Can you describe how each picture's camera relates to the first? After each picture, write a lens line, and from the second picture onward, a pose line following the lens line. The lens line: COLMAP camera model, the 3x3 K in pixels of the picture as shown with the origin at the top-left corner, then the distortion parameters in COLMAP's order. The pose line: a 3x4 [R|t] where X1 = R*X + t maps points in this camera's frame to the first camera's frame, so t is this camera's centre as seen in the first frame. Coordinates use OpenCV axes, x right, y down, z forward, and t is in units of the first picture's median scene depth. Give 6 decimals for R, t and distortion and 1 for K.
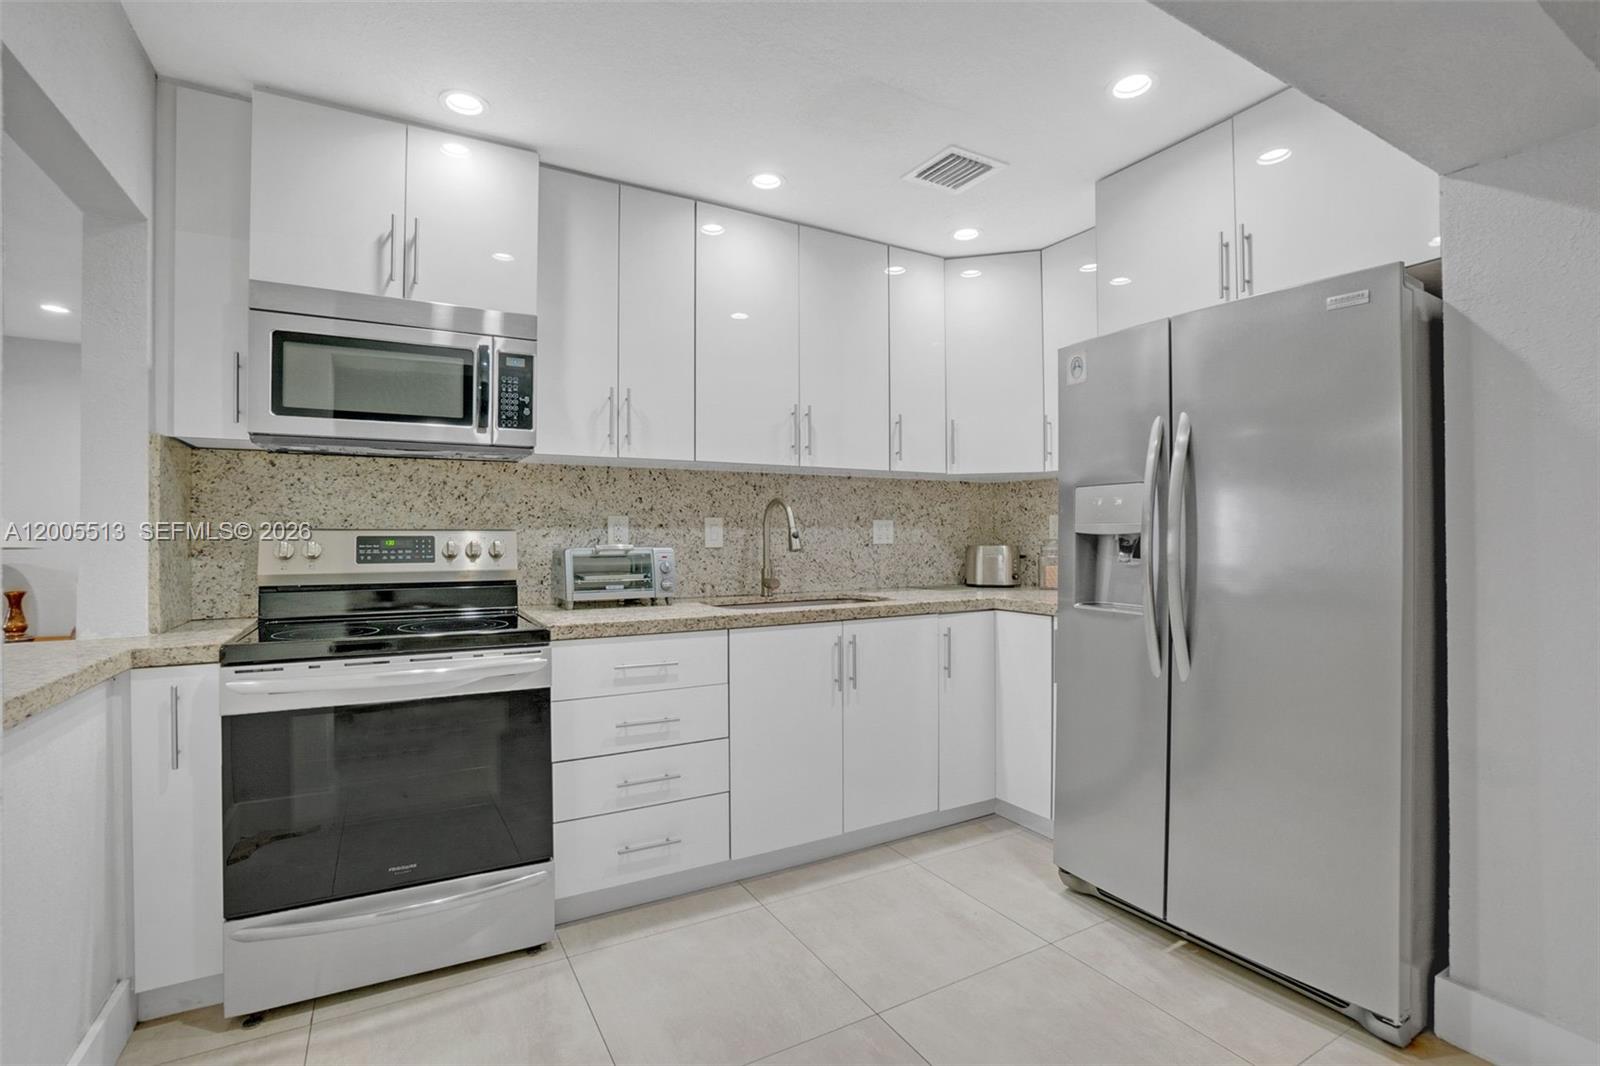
lens RADIAL K [[721.8, 0, 772.9], [0, 721.8, 533.2], [0, 0, 1]] dist [-0.069517, 0.025046]
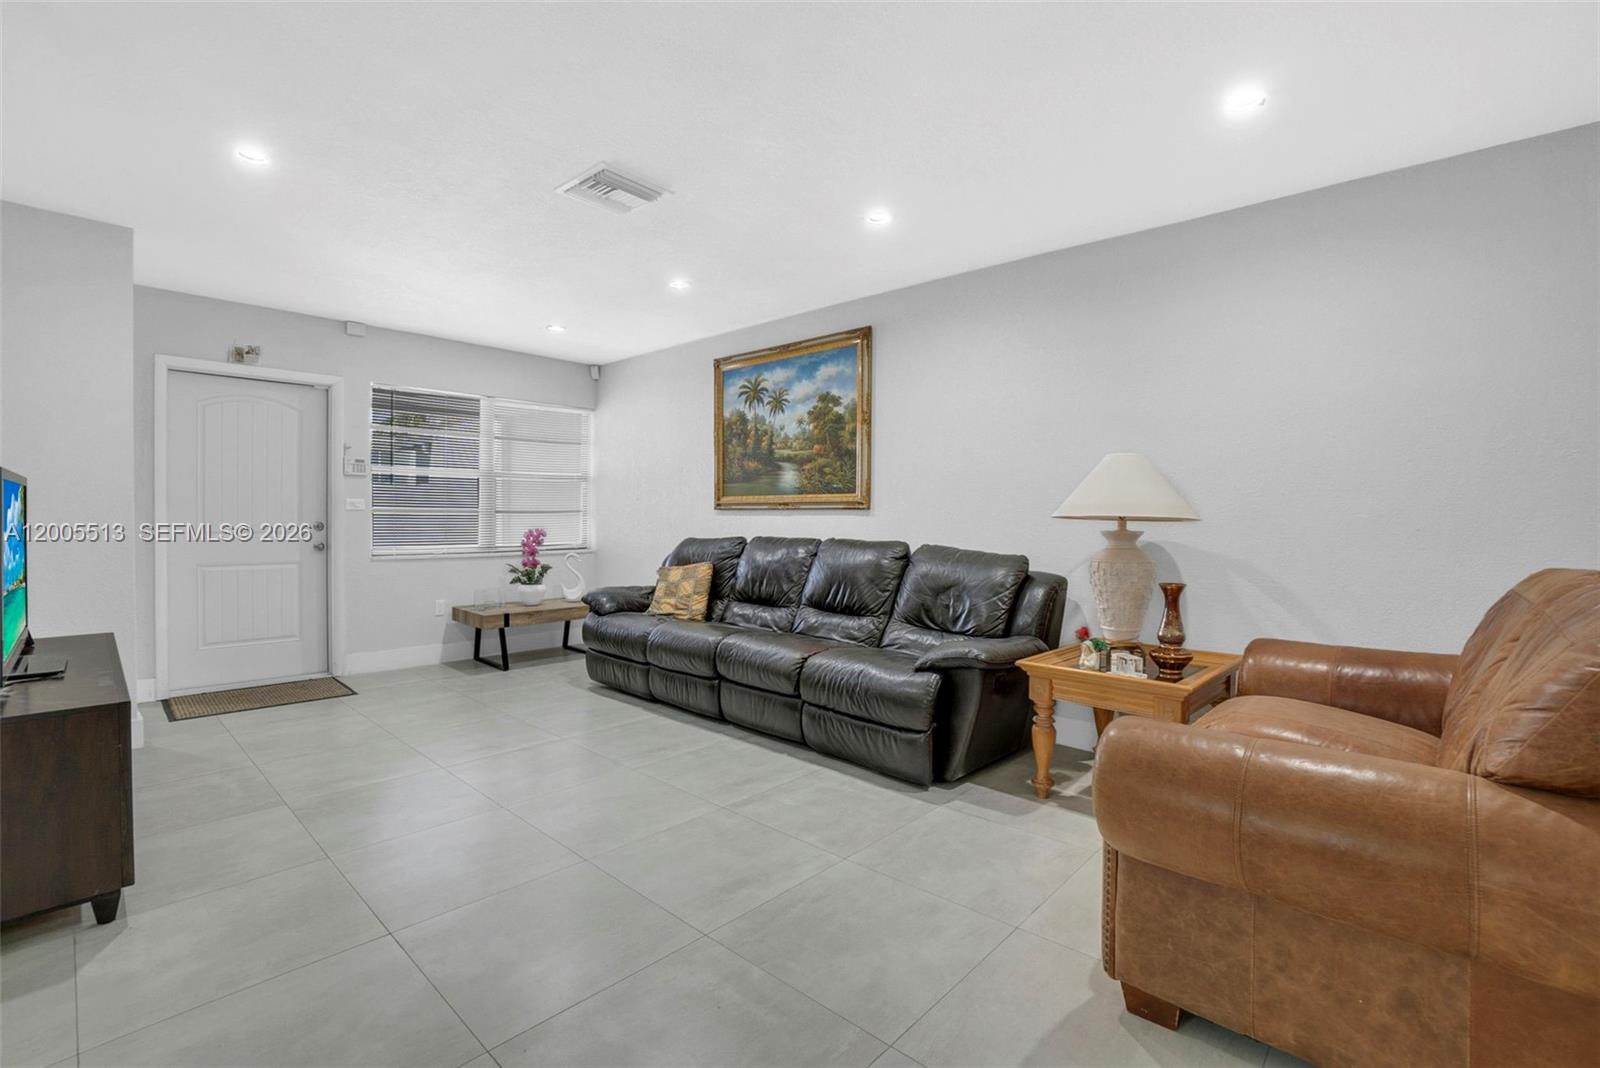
lens RADIAL K [[710.2, 0, 774.6], [0, 710.2, 530.7], [0, 0, 1]] dist [-0.062126, 0.024264]
pose [[0.305182, 0.024589, -0.951976, -1.010599], [-0.002602, 0.999684, 0.024987, 0.031406], [0.952290, -0.005149, 0.305150, 0.748830]]
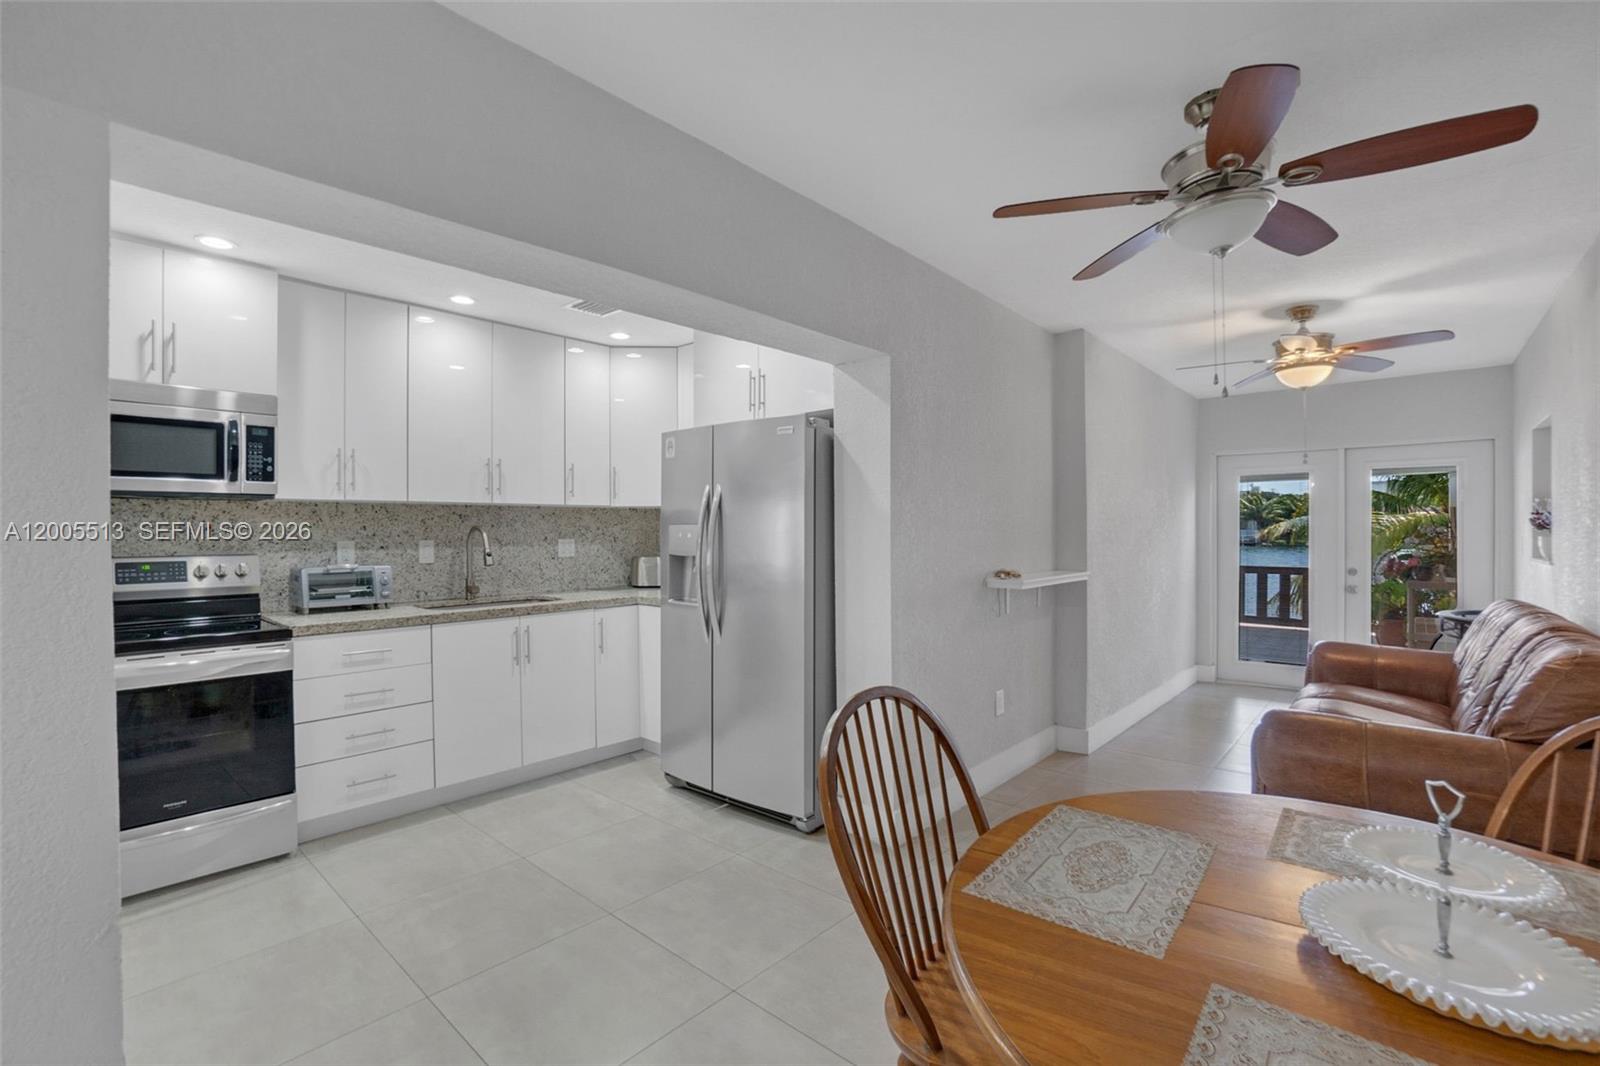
lens RADIAL K [[725.7, 0, 761.9], [0, 725.7, 530.8], [0, 0, 1]] dist [-0.067679, 0.026674]
pose [[0.951790, -0.004013, 0.306725, 0.117121], [0.002475, 0.999982, 0.005403, -0.052608], [-0.306741, -0.004383, 0.951783, -0.497662]]
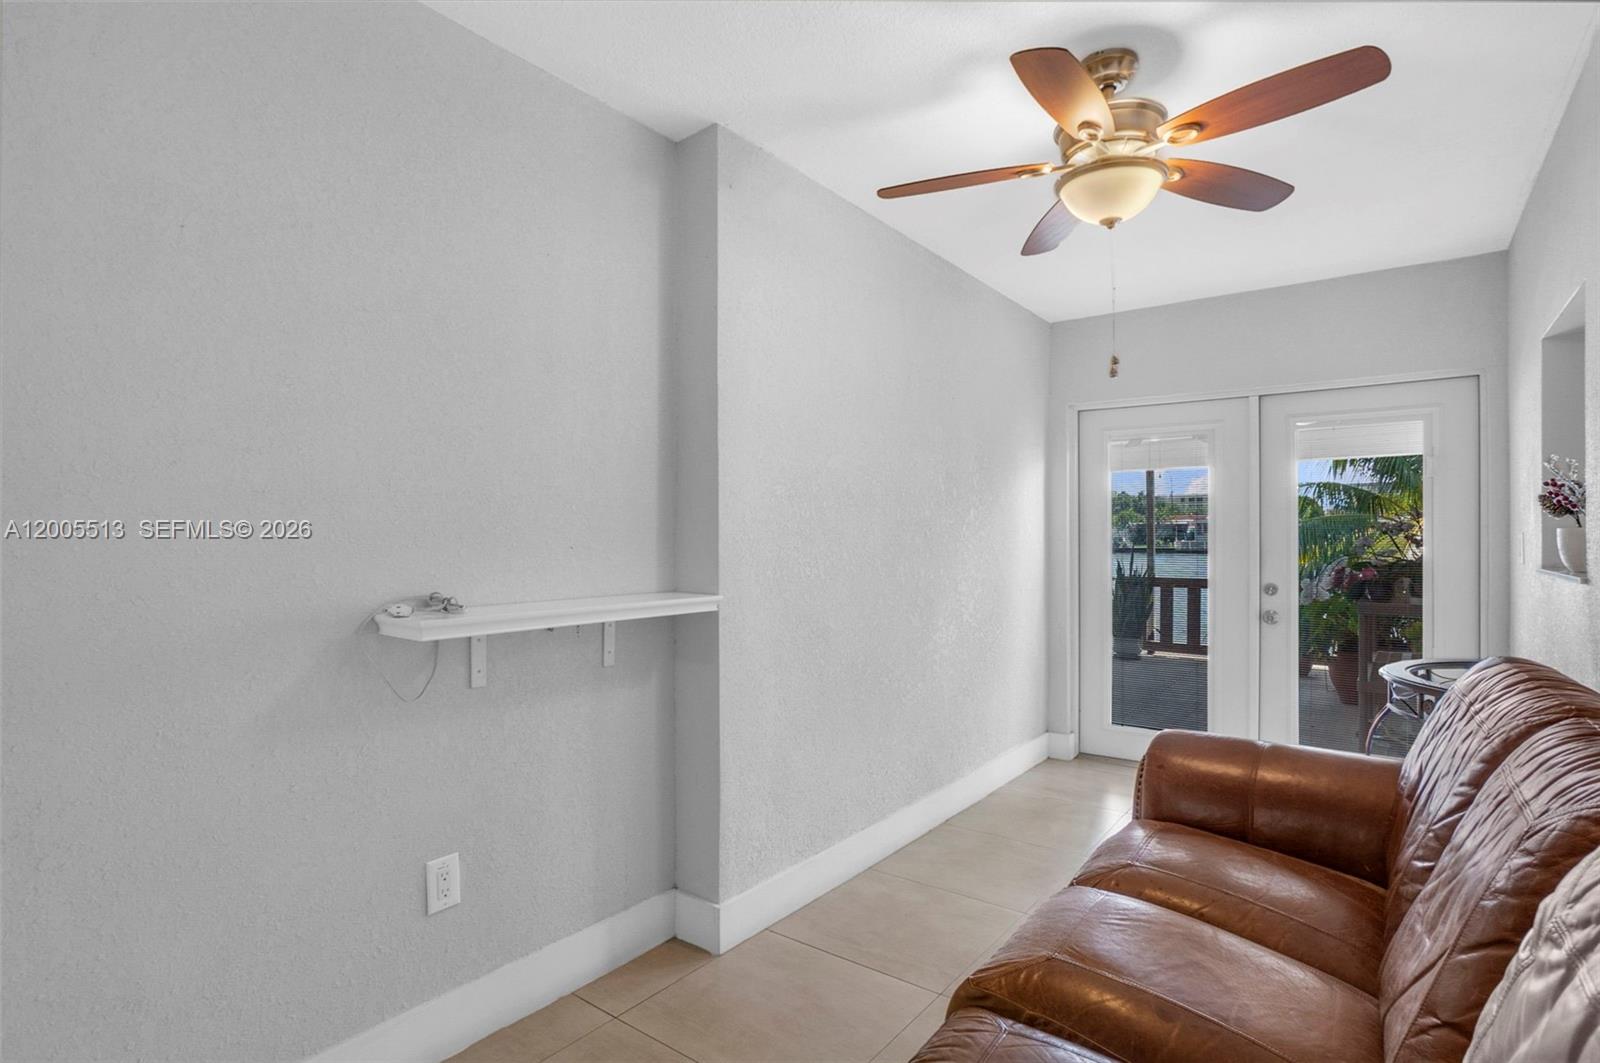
lens RADIAL K [[802.8, 0, 800.0], [0, 802.8, 531.5], [0, 0, 1]] dist [-0.002316, 0.000830]
pose [[0.914833, 0.001241, 0.403830, 0.957414], [-0.001759, 0.999998, 0.000913, -0.025656], [-0.403828, -0.001546, 0.914834, -0.100932]]
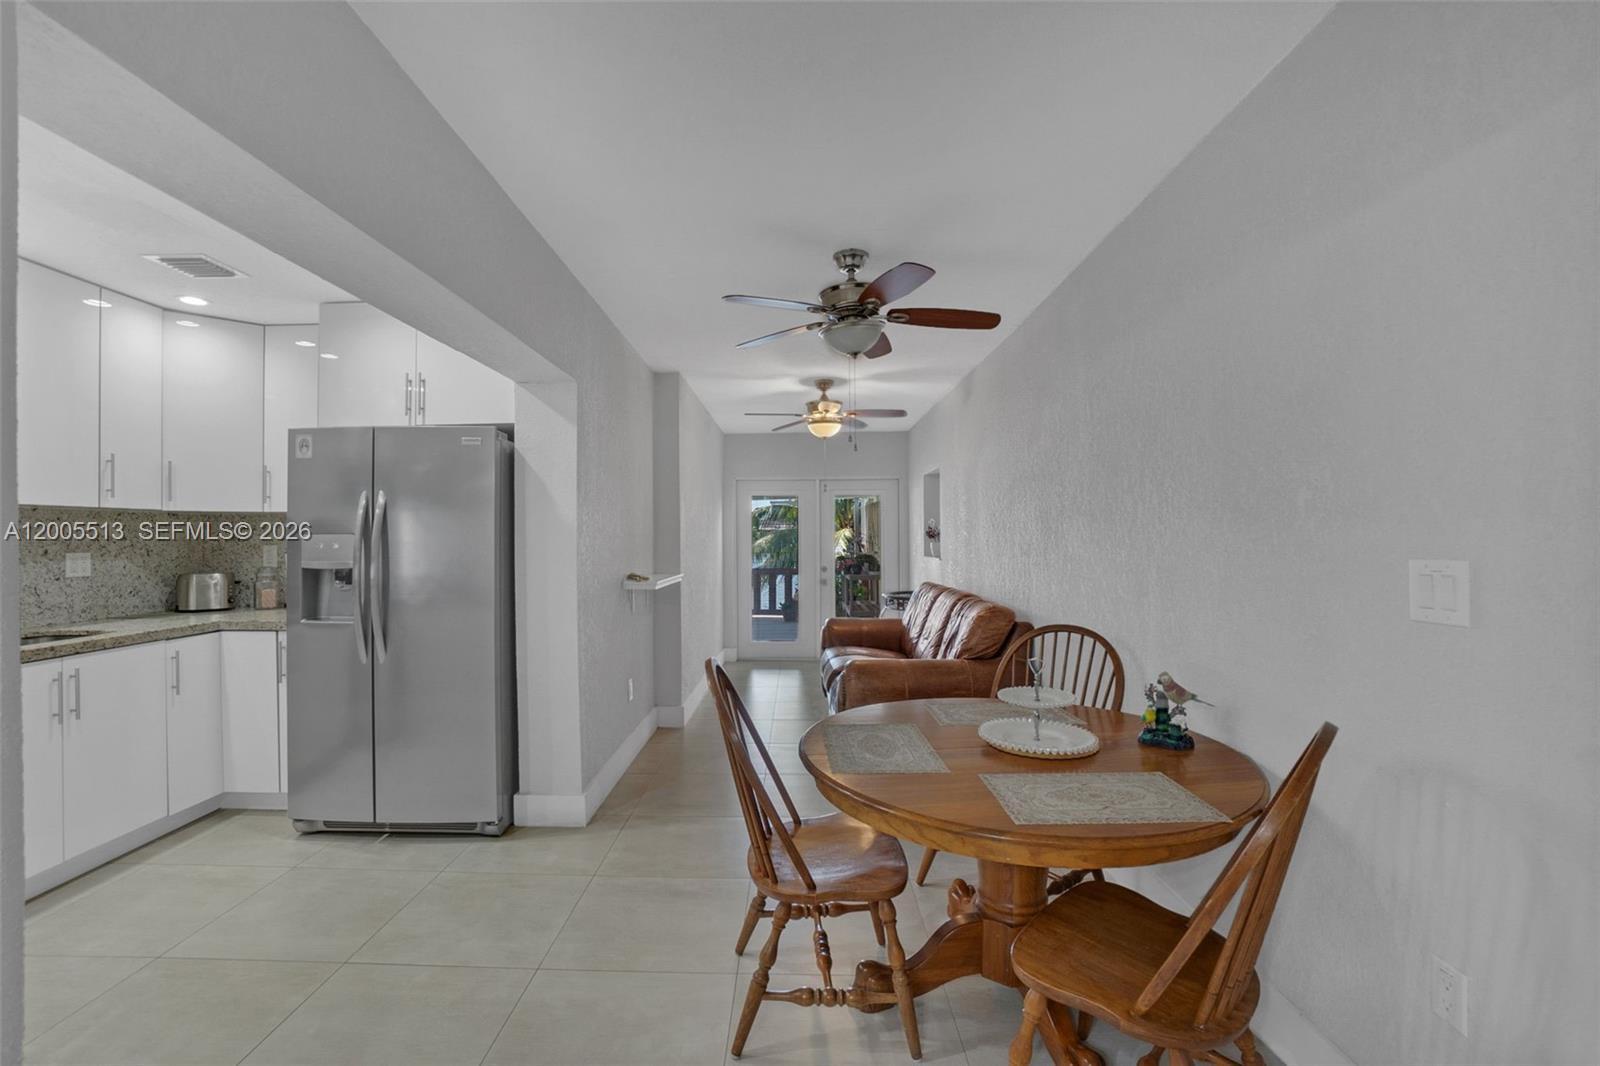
lens RADIAL K [[741.0, 0, 772.4], [0, 741.0, 530.0], [0, 0, 1]] dist [-0.065455, 0.028932]
pose [[0.509380, 0.005670, 0.860523, -0.273598], [0.002207, 0.999966, -0.007895, -0.052948], [-0.860539, 0.005920, 0.509350, -0.424119]]
